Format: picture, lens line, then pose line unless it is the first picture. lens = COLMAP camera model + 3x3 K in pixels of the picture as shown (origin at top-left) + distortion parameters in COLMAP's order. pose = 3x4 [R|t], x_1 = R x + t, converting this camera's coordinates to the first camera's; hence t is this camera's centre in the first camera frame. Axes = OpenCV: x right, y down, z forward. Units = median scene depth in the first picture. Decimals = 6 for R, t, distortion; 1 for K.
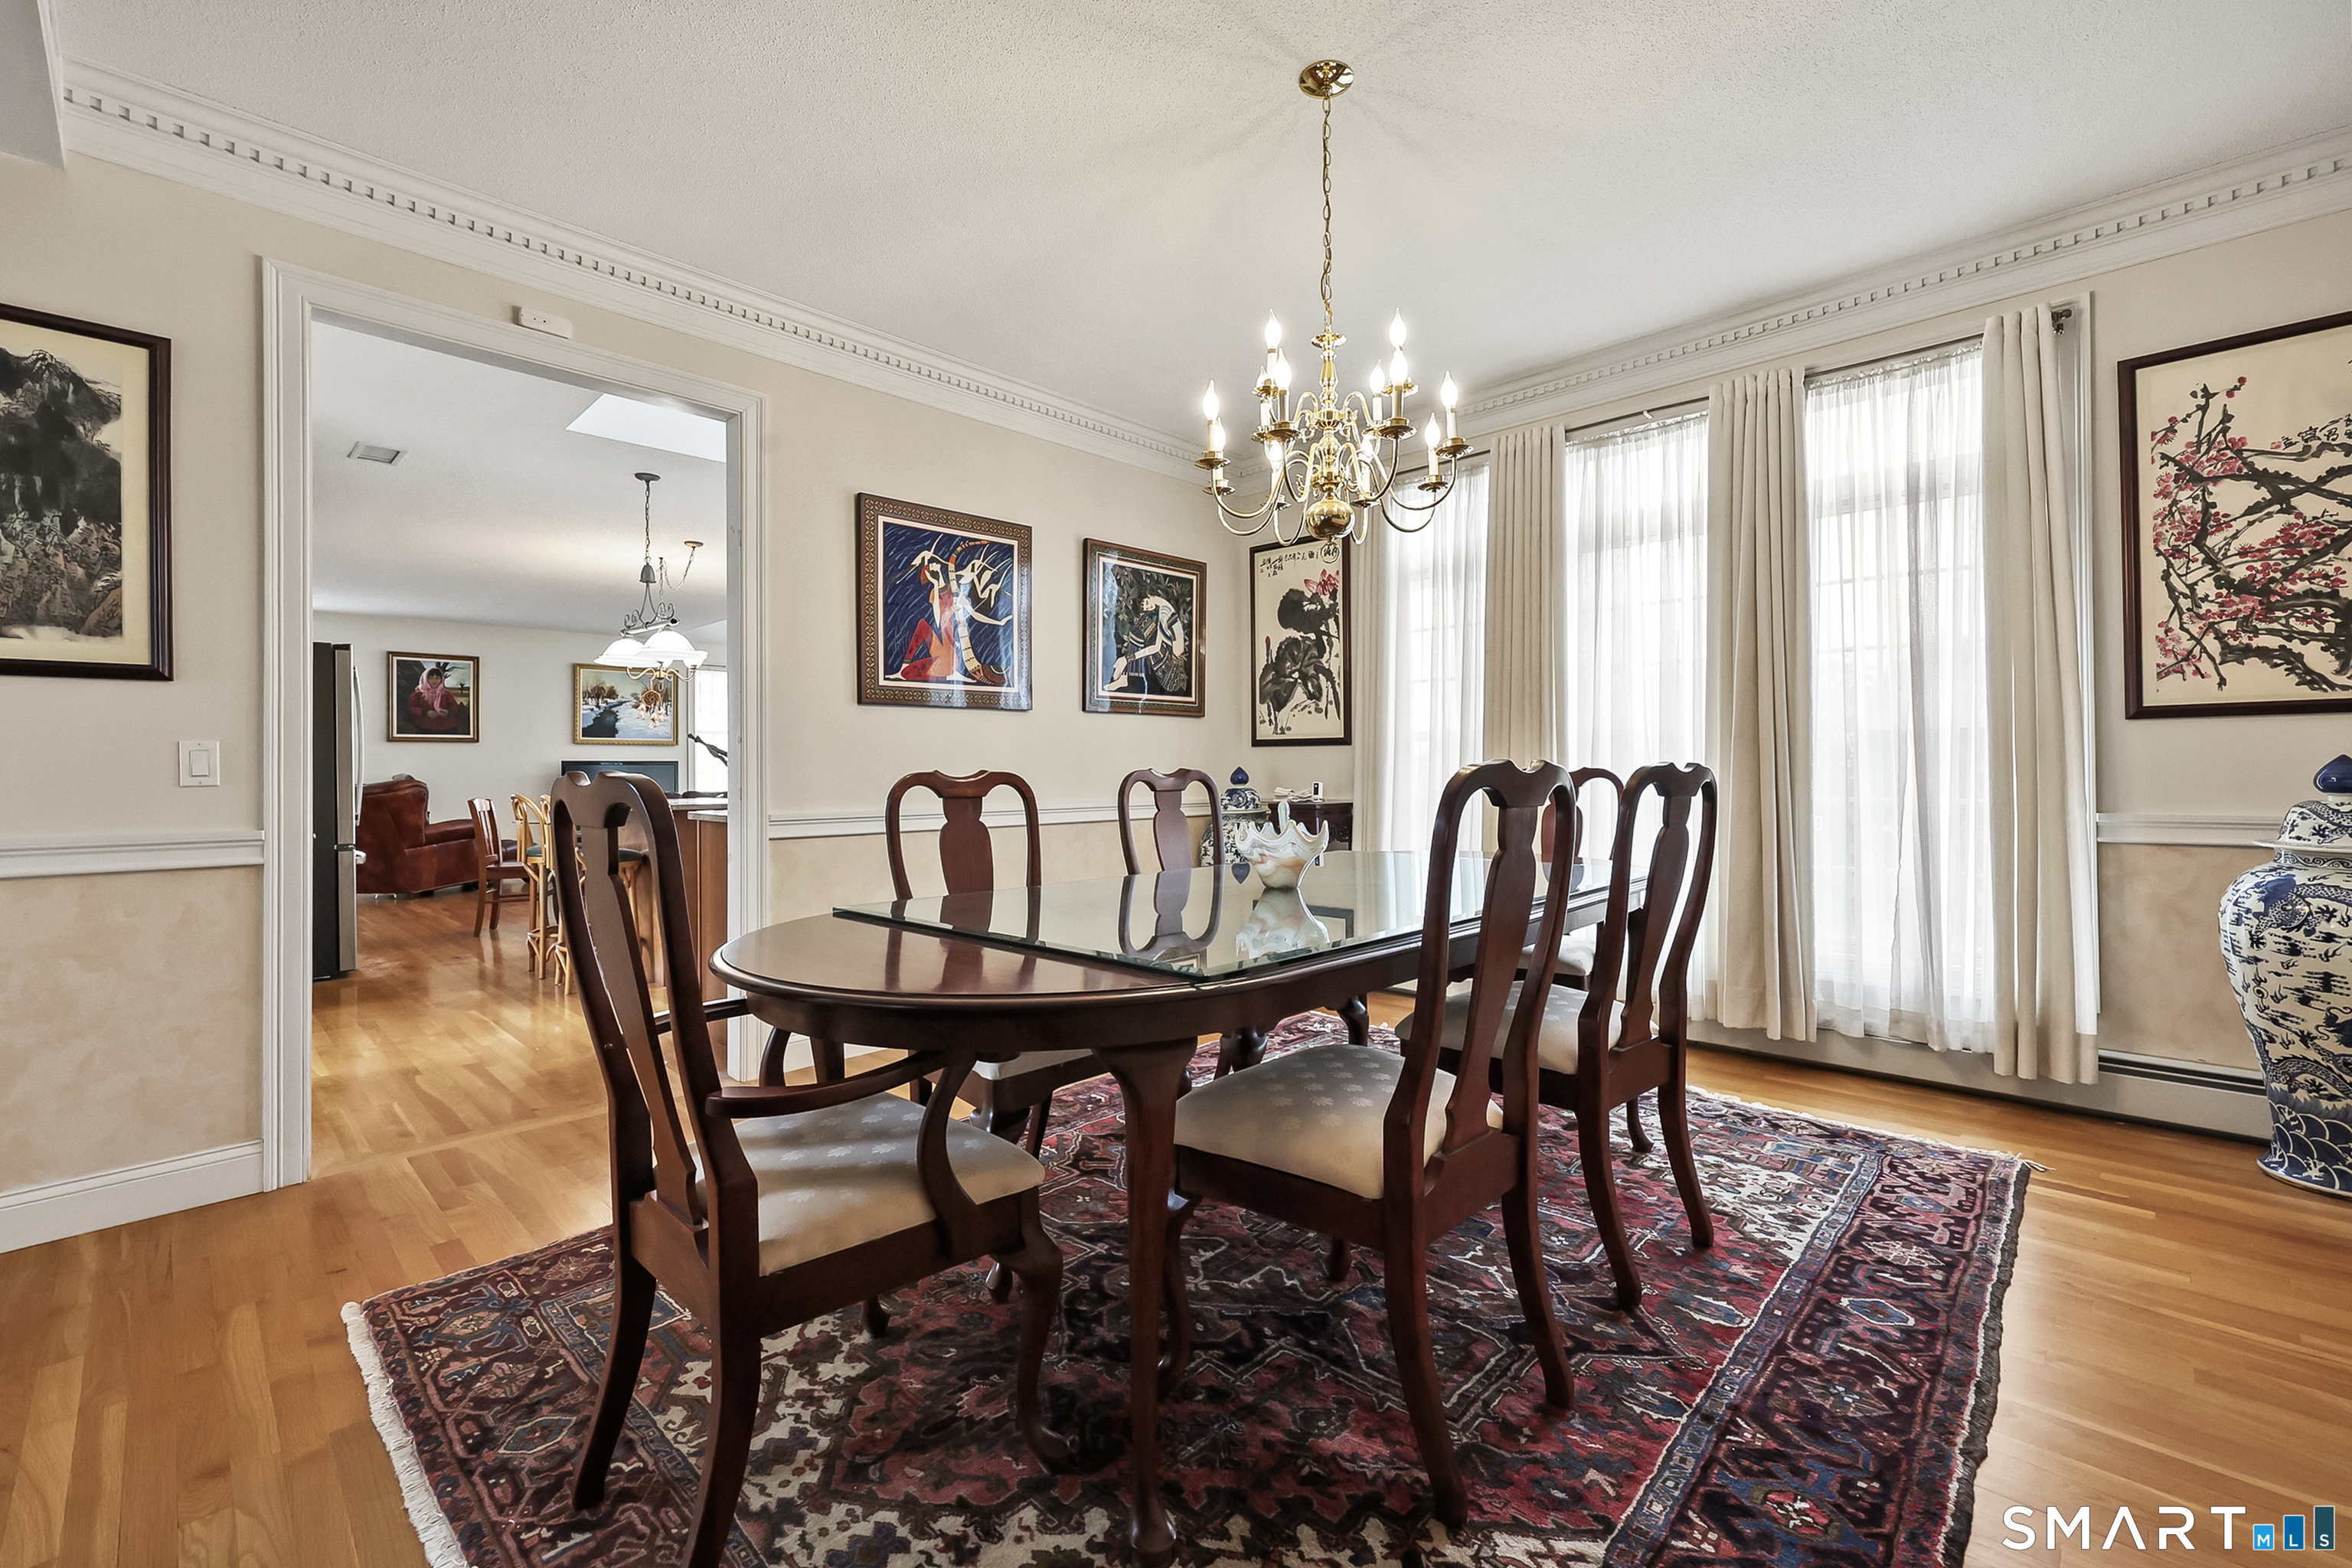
lens RADIAL K [[967.0, 0, 1171.4], [0, 967.0, 766.6], [0, 0, 1]] dist [-0.001932, -0.000311]
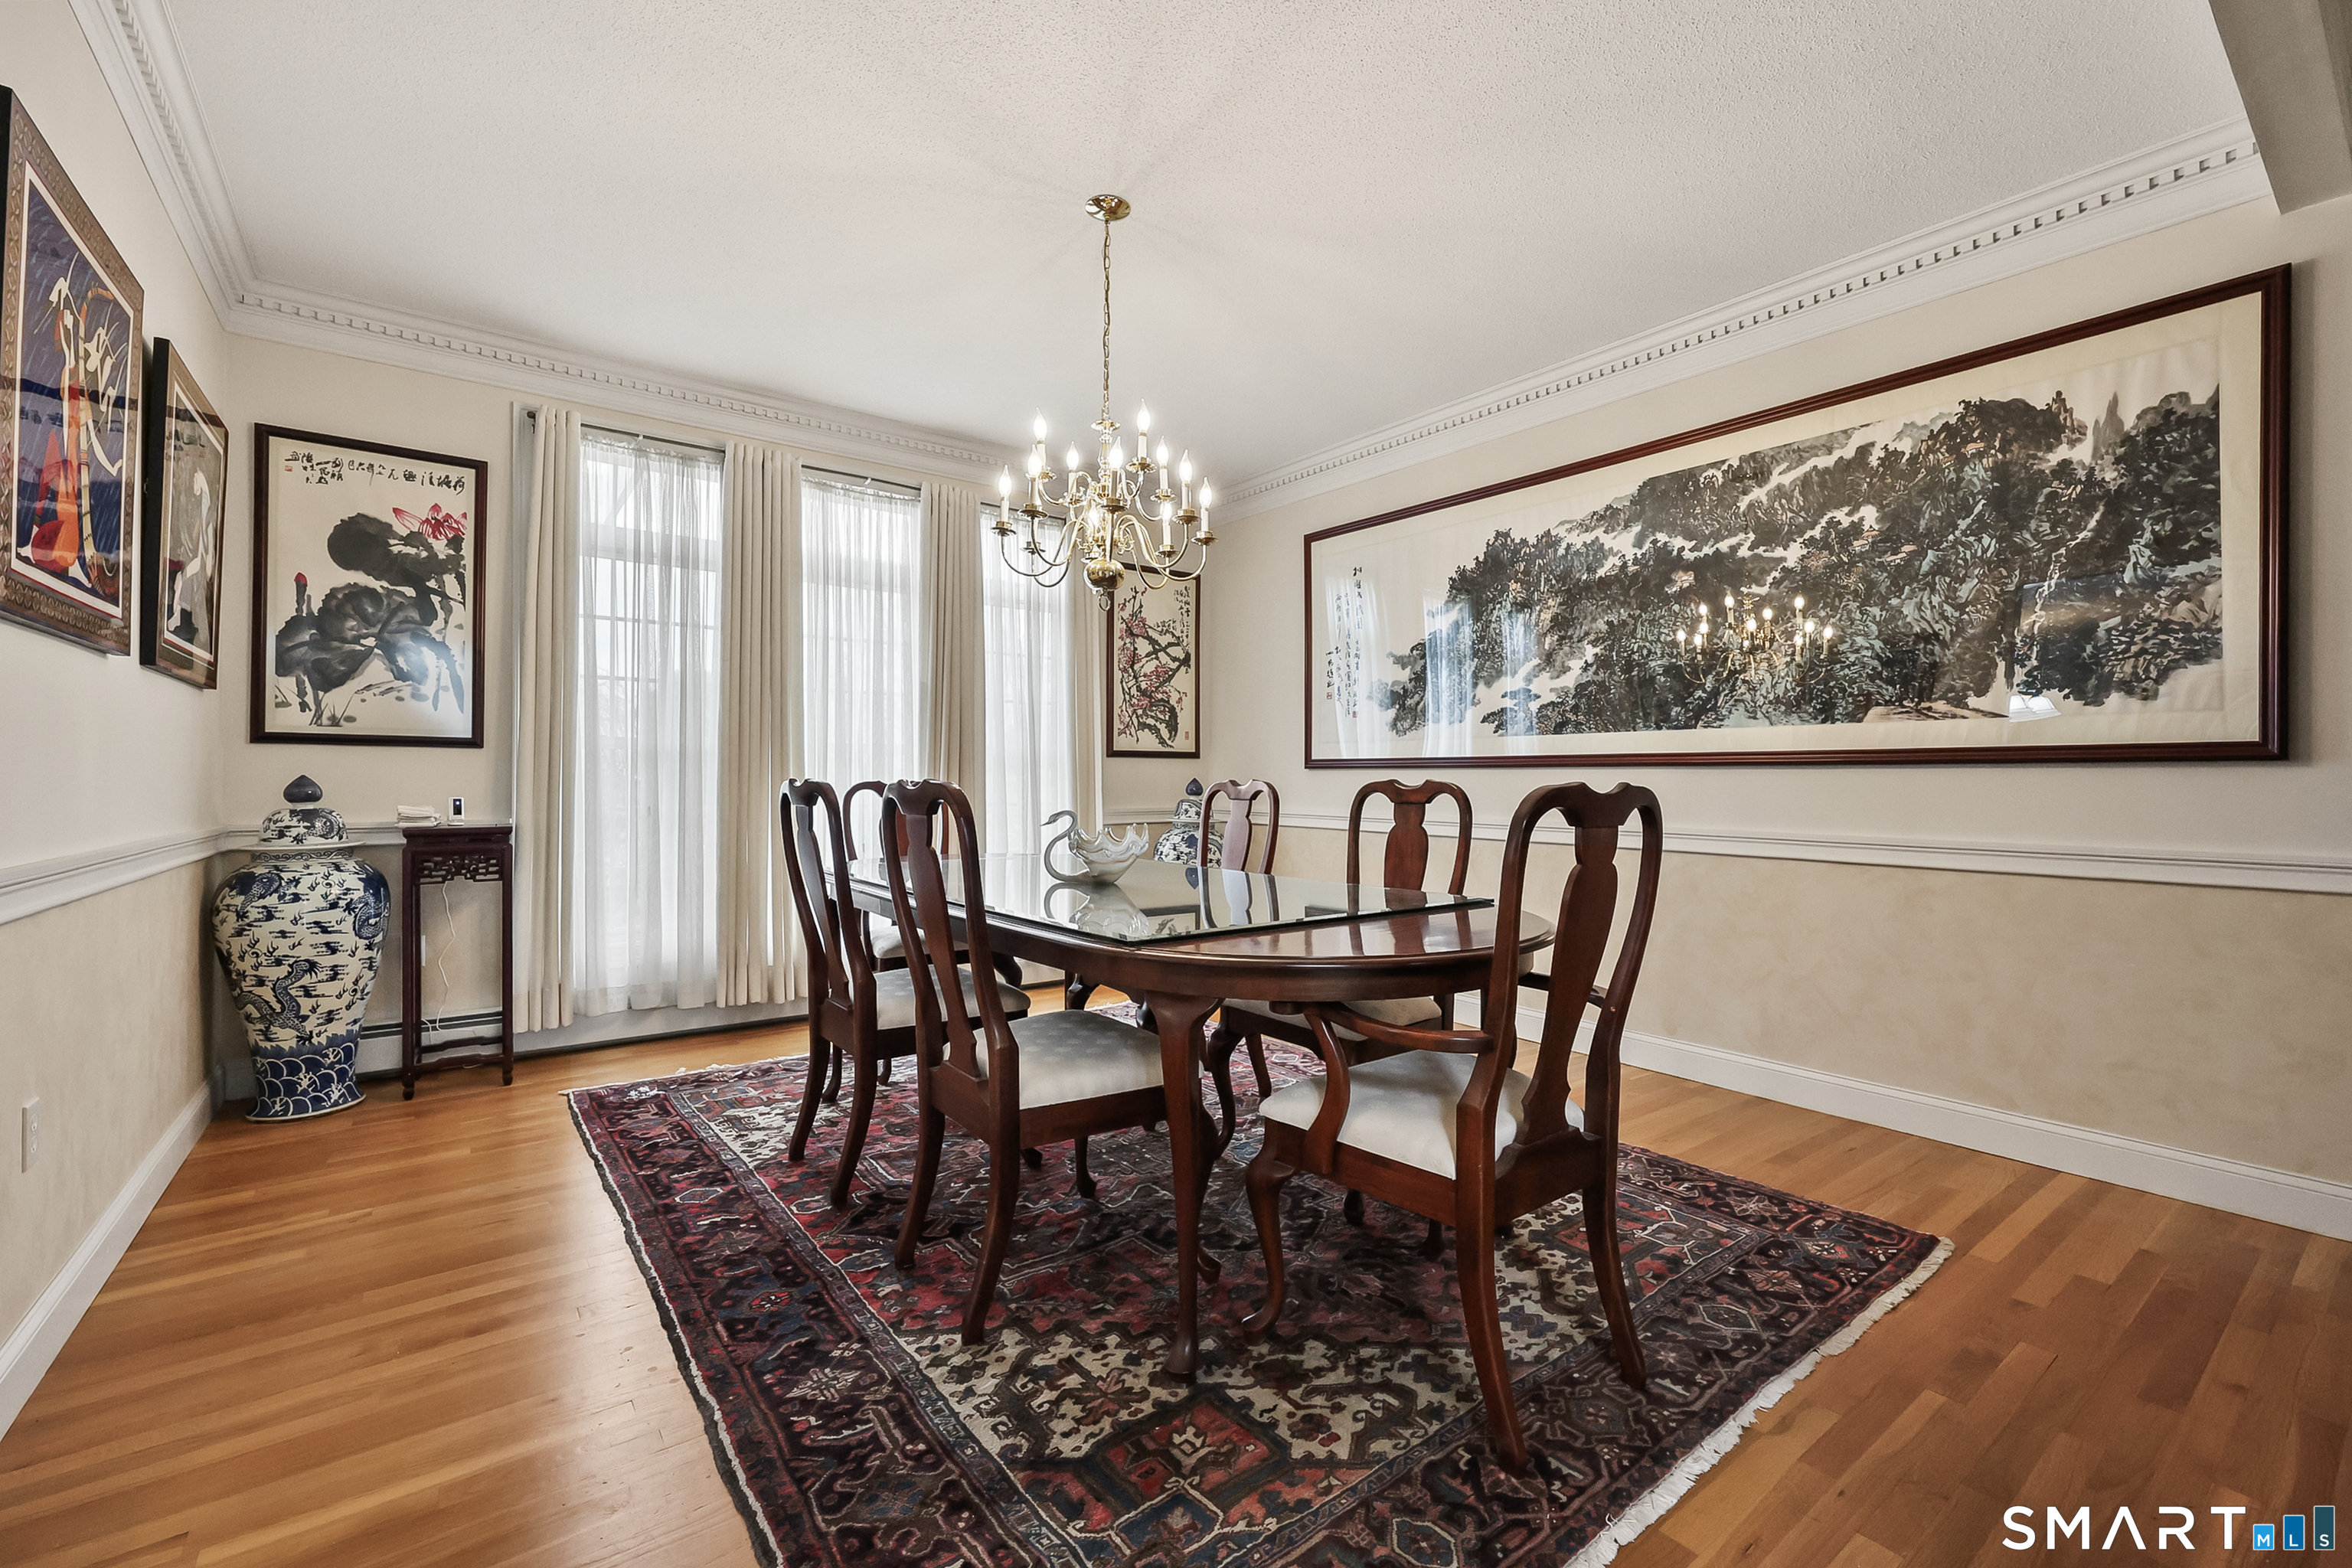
lens RADIAL K [[998.1, 0, 1172.3], [0, 998.1, 775.5], [0, 0, 1]] dist [-0.000047, -0.000095]
pose [[0.153780, 0.013002, 0.988020, -0.647471], [-0.007112, 0.999902, -0.012052, 0.006040], [-0.988079, -0.005173, 0.153858, 0.445208]]
